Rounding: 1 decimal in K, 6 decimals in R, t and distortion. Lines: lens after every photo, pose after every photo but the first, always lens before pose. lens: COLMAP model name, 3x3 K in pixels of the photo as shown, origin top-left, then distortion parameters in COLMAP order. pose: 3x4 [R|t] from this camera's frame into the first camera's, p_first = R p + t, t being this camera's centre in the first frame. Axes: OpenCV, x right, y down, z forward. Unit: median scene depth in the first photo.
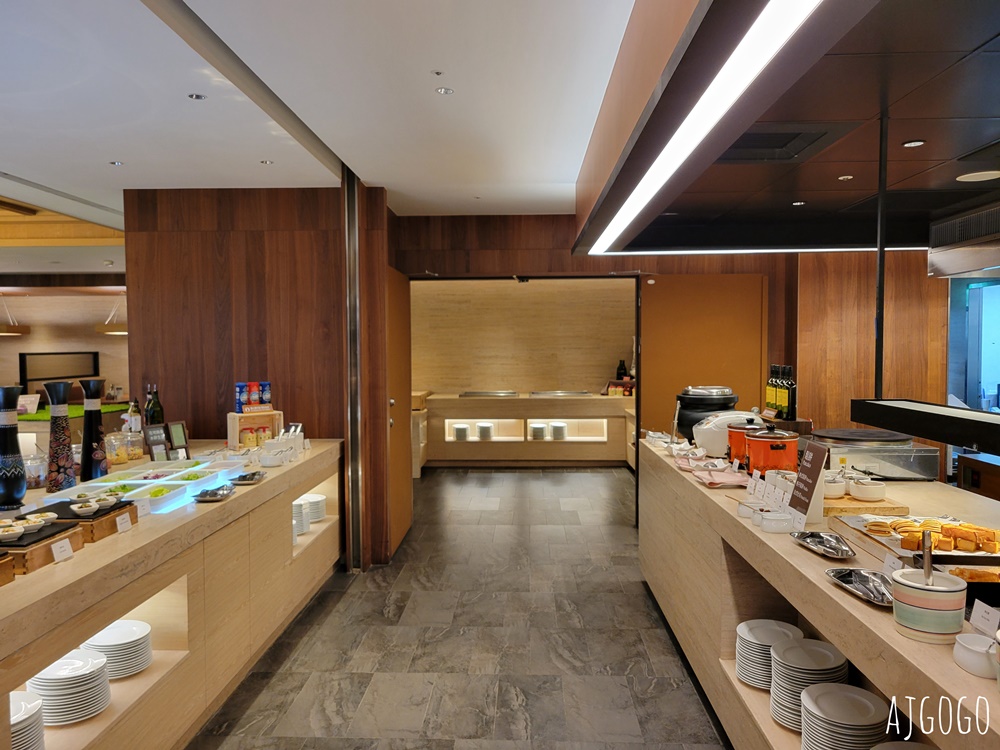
lens RADIAL K [[756.1, 0, 499.9], [0, 756.1, 375.2], [0, 0, 1]] dist [0.038111, -0.020489]
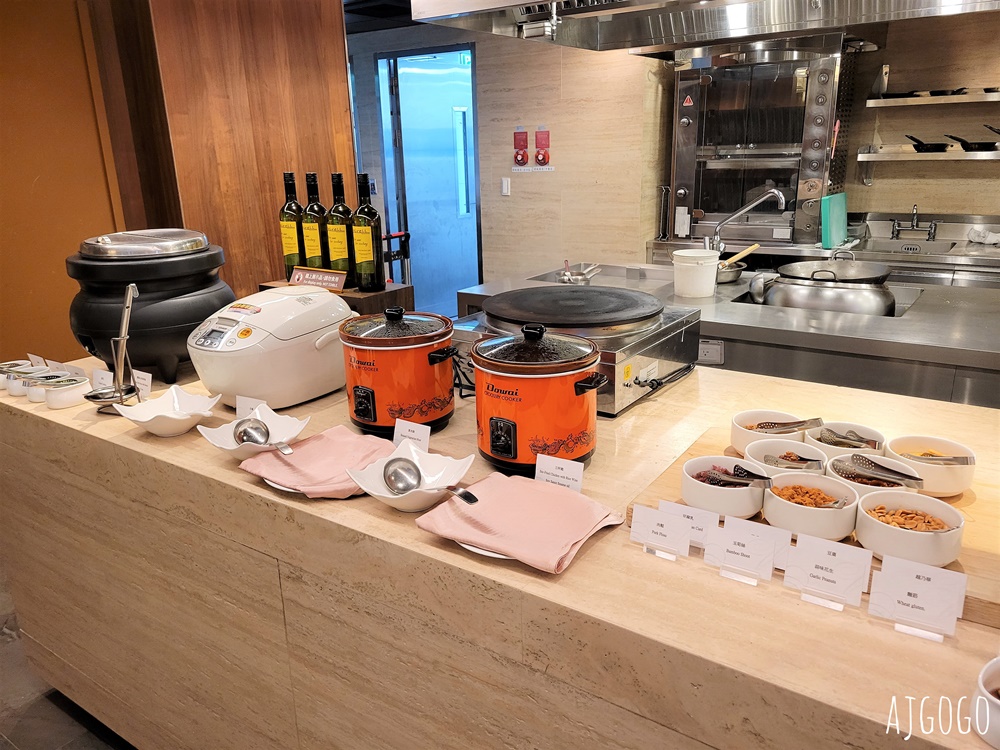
lens RADIAL K [[756.1, 0, 496.4], [0, 756.1, 373.3], [0, 0, 1]] dist [0.038111, -0.020489]
pose [[0.546049, -0.255887, 0.797717, 0.019693], [0.058574, 0.961541, 0.268343, -0.009649], [-0.835703, -0.099803, 0.540037, 0.473310]]
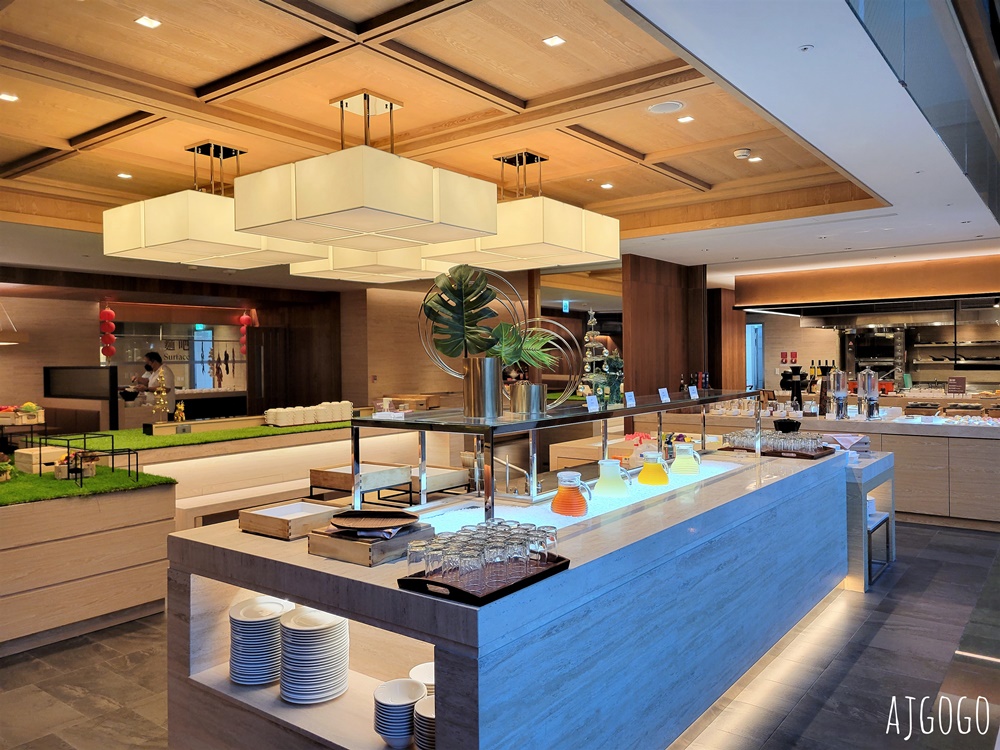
lens RADIAL K [[756.1, 0, 489.7], [0, 756.1, 364.6], [0, 0, 1]] dist [0.038111, -0.020489]
pose [[0.581145, -0.010842, 0.813727, -1.768792], [0.043632, 0.998888, -0.017852, 0.001285], [-0.812629, 0.045880, 0.580972, 0.303978]]
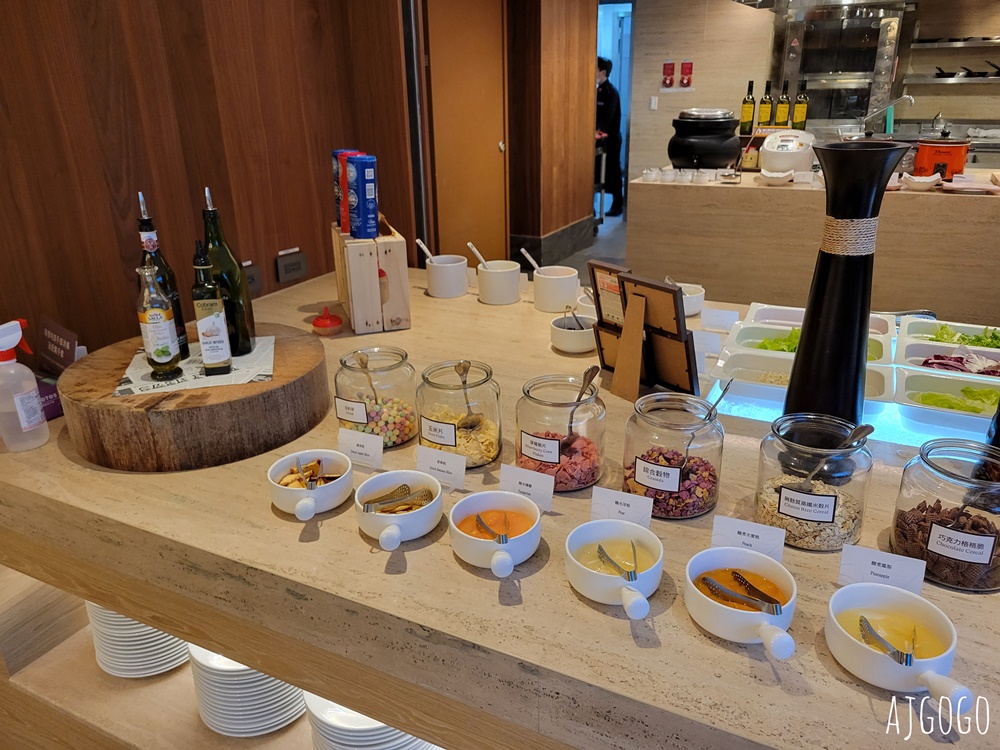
lens RADIAL K [[756.1, 0, 502.2], [0, 756.1, 368.2], [0, 0, 1]] dist [0.038111, -0.020489]
pose [[0.417311, -0.331705, 0.846064, -0.554217], [0.053319, 0.938338, 0.341583, -0.012736], [-0.907198, -0.097435, 0.409264, 0.645663]]
